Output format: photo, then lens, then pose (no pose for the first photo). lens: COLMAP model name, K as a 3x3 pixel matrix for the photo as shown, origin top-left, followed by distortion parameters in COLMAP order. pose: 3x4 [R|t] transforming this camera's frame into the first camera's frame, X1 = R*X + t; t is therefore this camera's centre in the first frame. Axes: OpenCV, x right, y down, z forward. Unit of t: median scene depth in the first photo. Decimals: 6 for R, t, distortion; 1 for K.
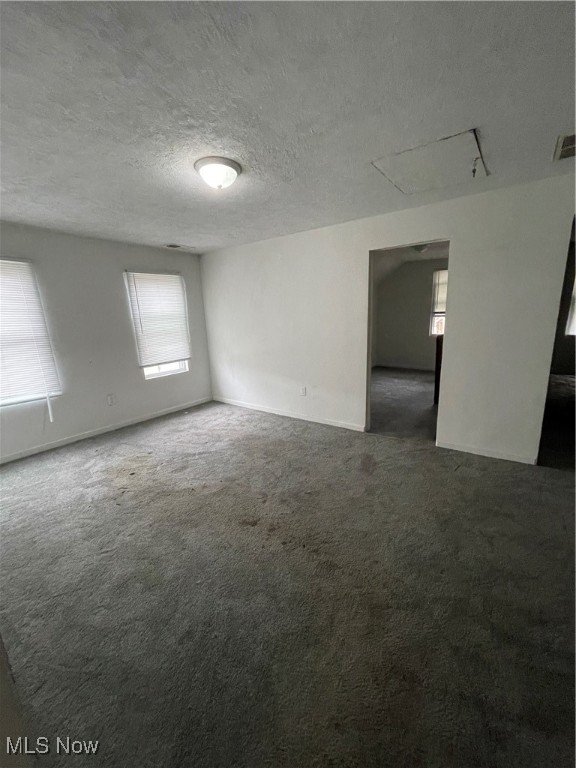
lens RADIAL K [[307.6, 0, 289.1], [0, 307.6, 384.7], [0, 0, 1]] dist [-0.007817, 0.000177]
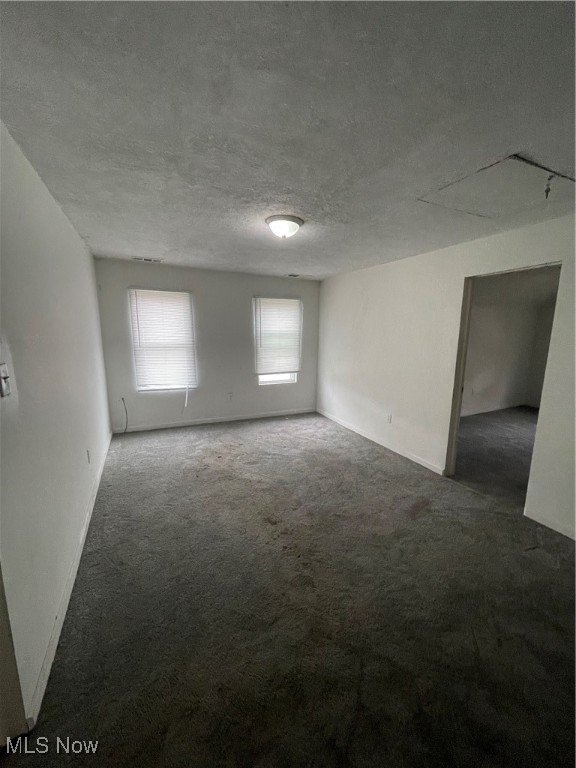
lens RADIAL K [[307.6, 0, 293.3], [0, 307.6, 385.6], [0, 0, 1]] dist [-0.007817, 0.000177]
pose [[0.875181, 0.133055, -0.465138, 0.292866], [-0.151718, 0.988420, -0.002721, -0.043474], [0.459390, 0.072951, 0.885234, -0.011320]]
